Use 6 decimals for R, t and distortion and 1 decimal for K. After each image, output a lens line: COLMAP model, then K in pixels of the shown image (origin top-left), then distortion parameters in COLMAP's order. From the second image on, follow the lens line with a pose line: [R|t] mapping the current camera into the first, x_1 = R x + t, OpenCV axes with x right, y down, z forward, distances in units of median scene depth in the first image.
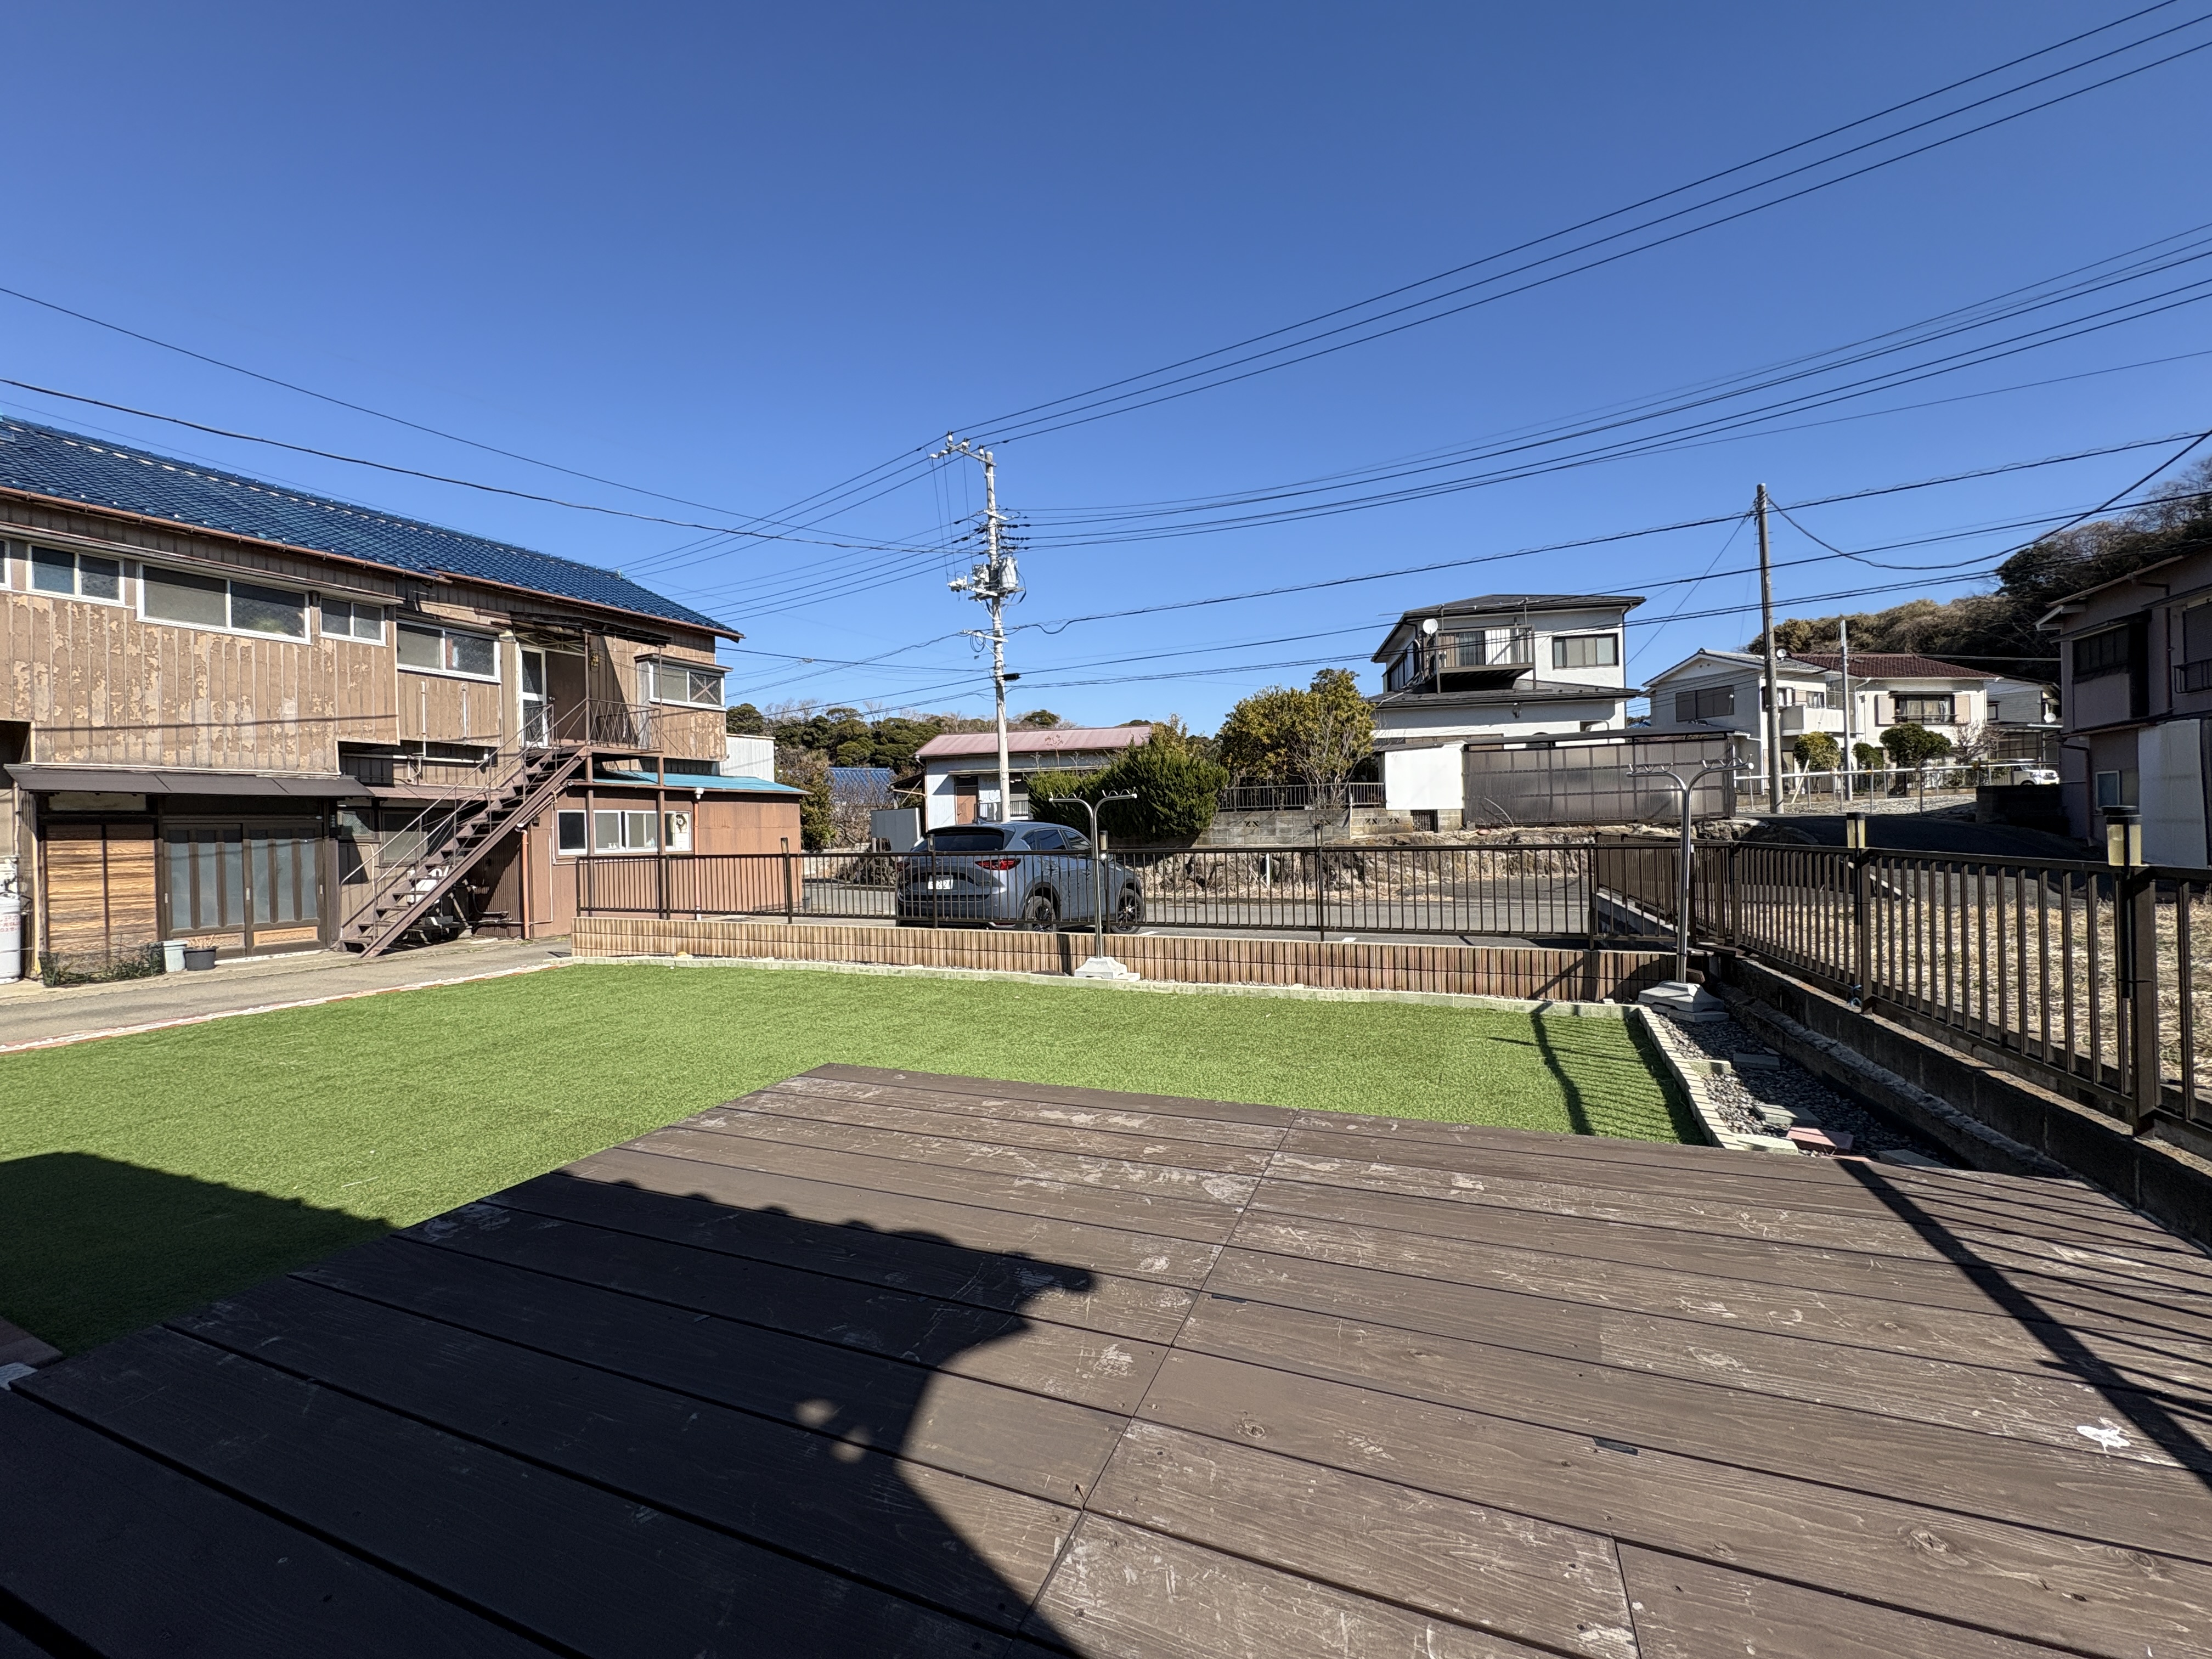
lens RADIAL K [[876.8, 0, 1104.1], [0, 876.8, 830.7], [0, 0, 1]] dist [-0.000475, -0.000072]
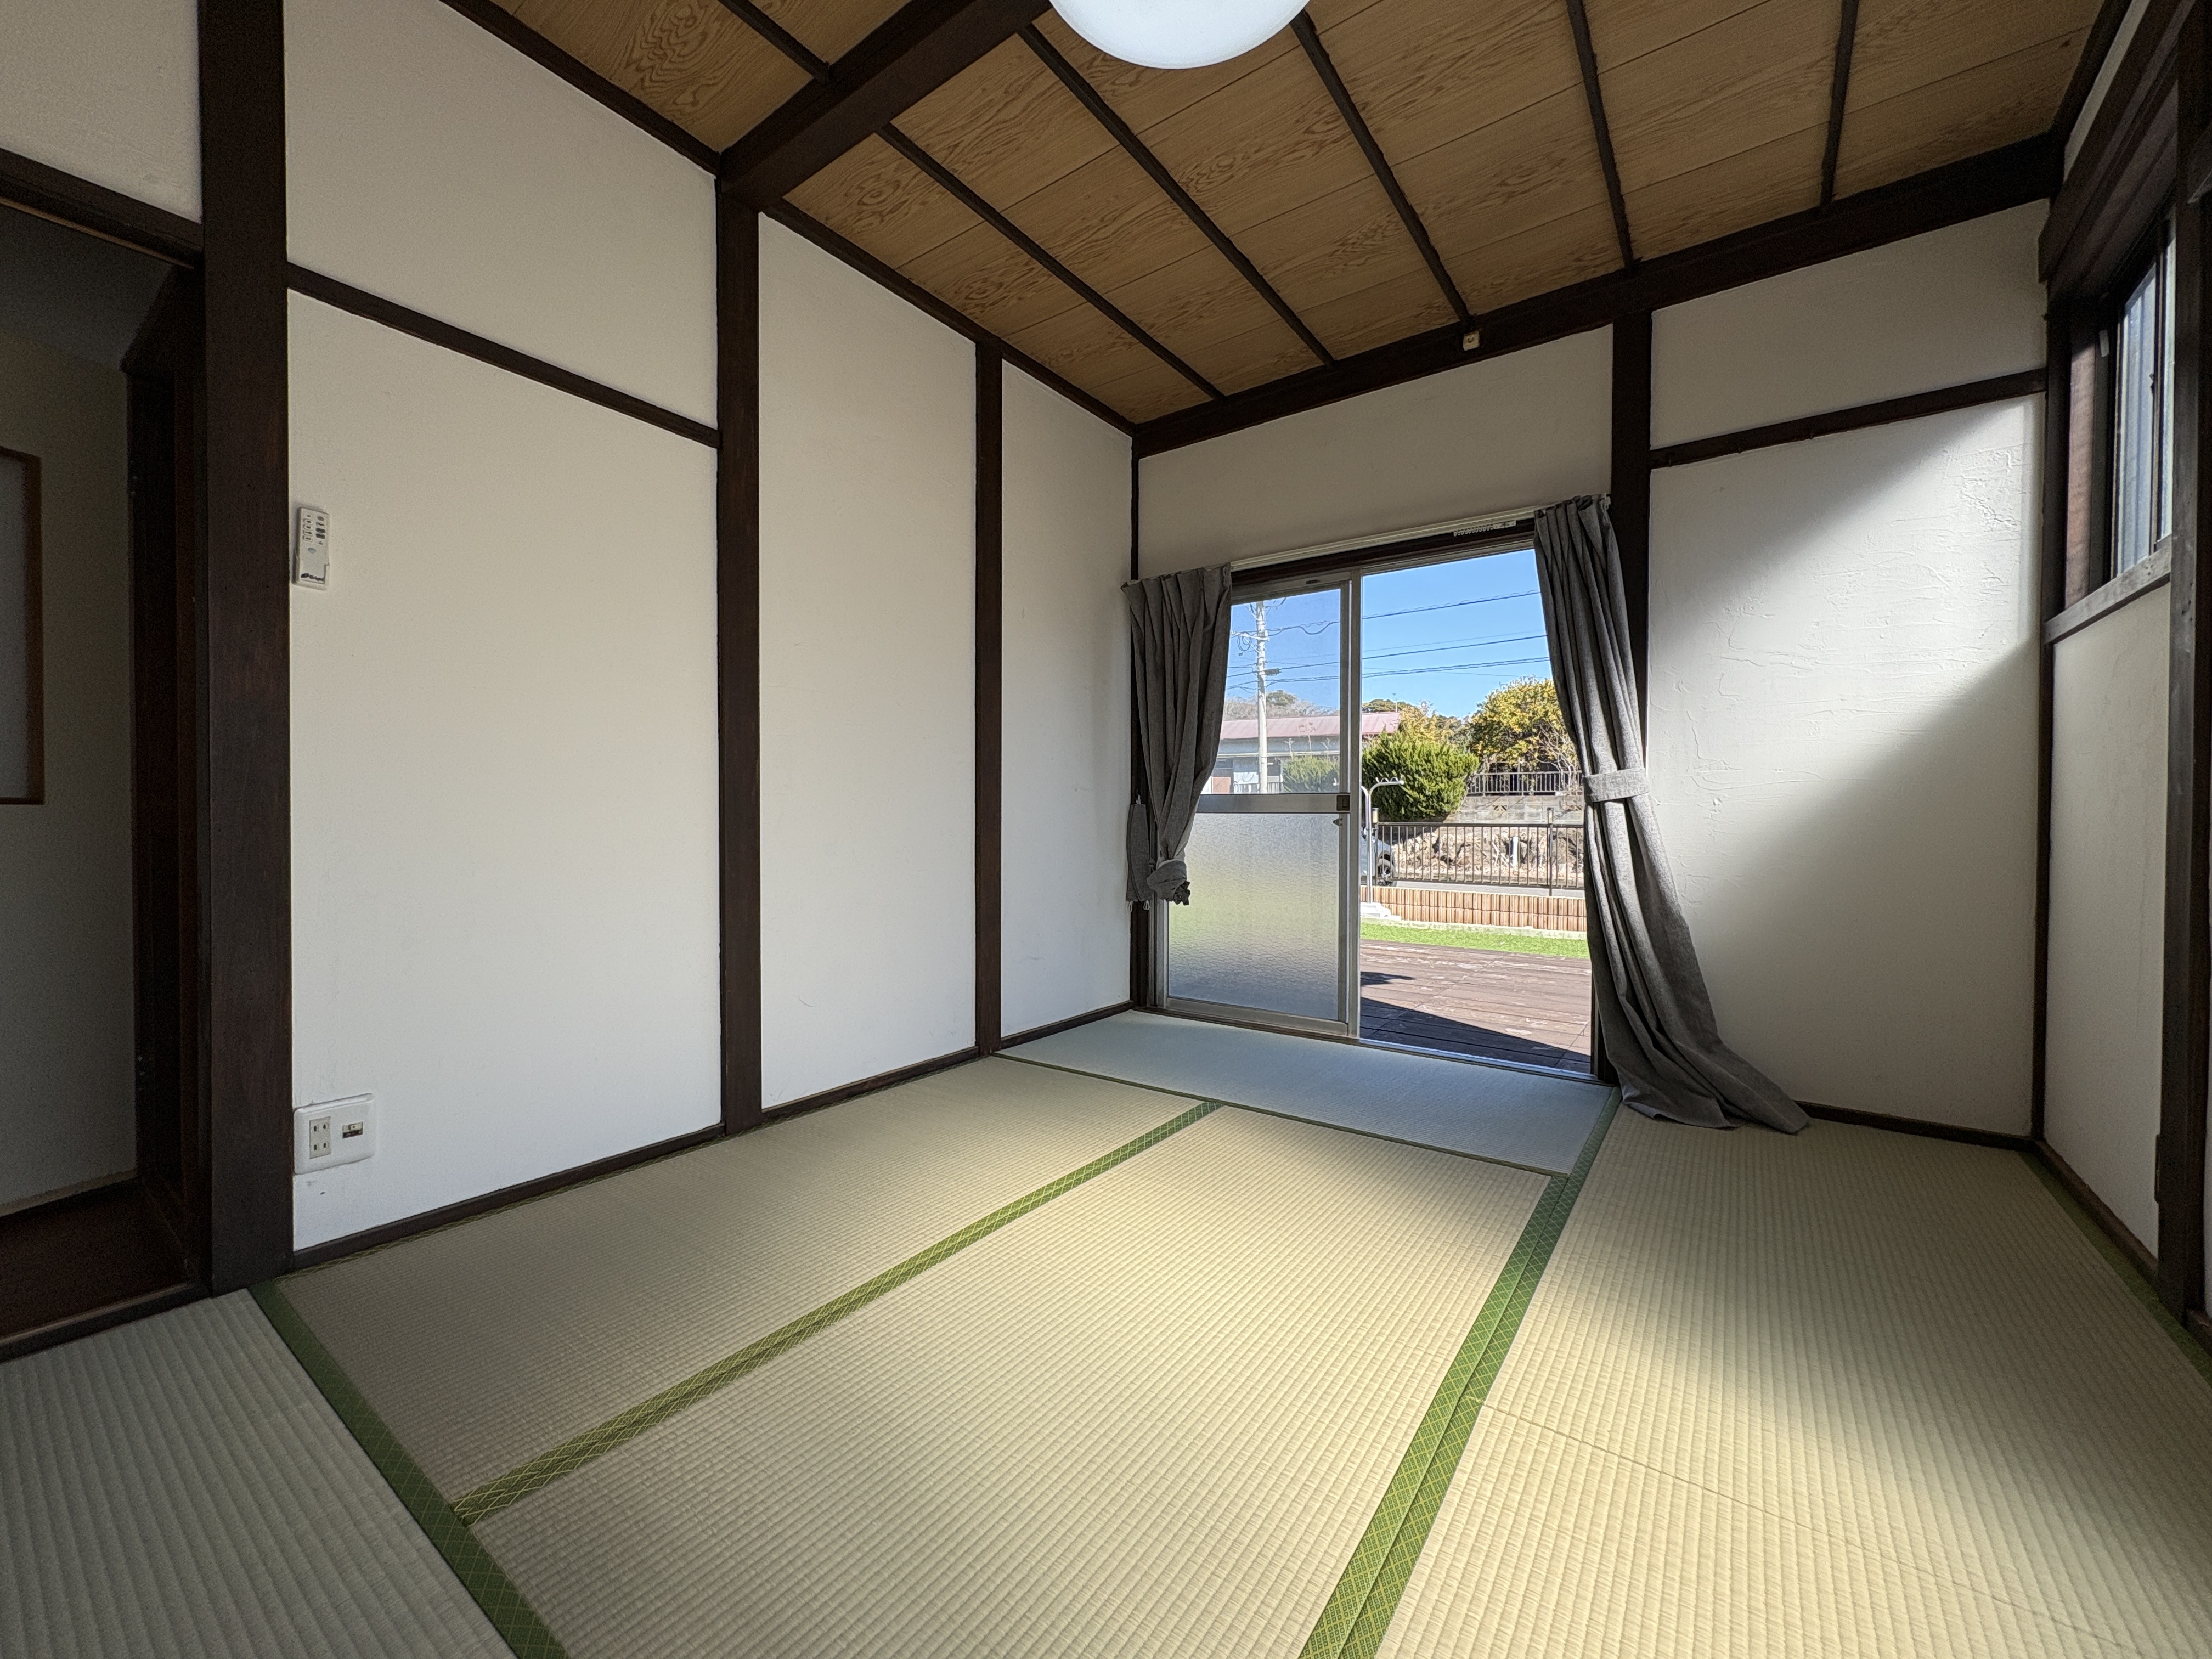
lens RADIAL K [[876.8, 0, 1104.5], [0, 876.8, 819.2], [0, 0, 1]] dist [-0.000475, -0.000072]
pose [[0.965899, 0.027681, -0.257434, -0.021065], [-0.025044, 0.999595, 0.013518, 0.003587], [0.257704, -0.006610, 0.966201, -0.151804]]
